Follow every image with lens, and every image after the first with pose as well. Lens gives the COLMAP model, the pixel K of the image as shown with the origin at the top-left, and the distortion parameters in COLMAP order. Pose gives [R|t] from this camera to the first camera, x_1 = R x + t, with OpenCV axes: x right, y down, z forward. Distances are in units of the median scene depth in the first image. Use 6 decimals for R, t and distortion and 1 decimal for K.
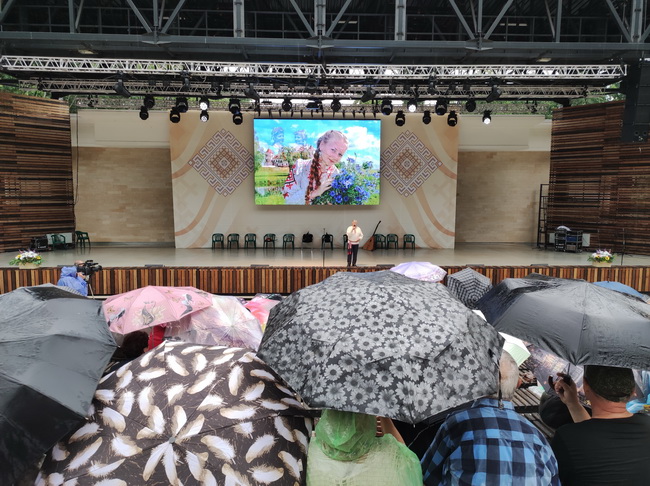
lens RADIAL K [[480.4, 0, 325.0], [0, 480.4, 243.0], [0, 0, 1]] dist [0.099588, -0.093793]
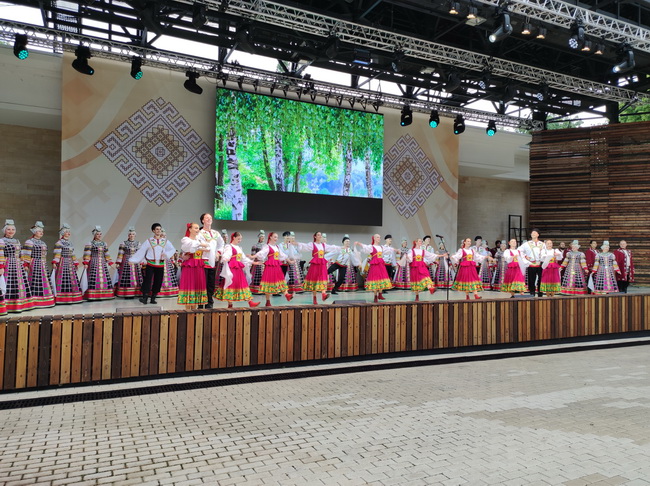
lens RADIAL K [[480.4, 0, 325.0], [0, 480.4, 243.0], [0, 0, 1]] dist [0.099588, -0.093793]
pose [[0.914759, 0.017786, 0.403608, -0.262748], [0.033698, 0.992190, -0.120099, 0.031643], [-0.402592, 0.123462, 0.907015, 0.364157]]
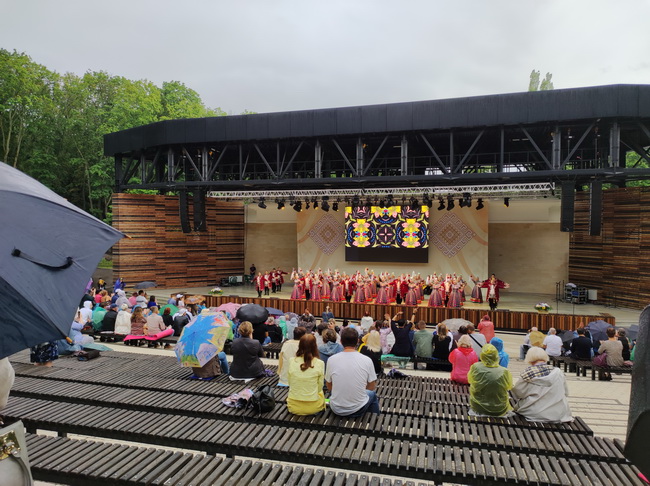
lens RADIAL K [[480.4, 0, 325.0], [0, 480.4, 243.0], [0, 0, 1]] dist [0.099588, -0.093793]
pose [[0.939577, 0.008162, -0.342239, 0.312007], [-0.034167, 0.996960, -0.070024, -0.027337], [0.340627, 0.077486, 0.937000, -0.452266]]
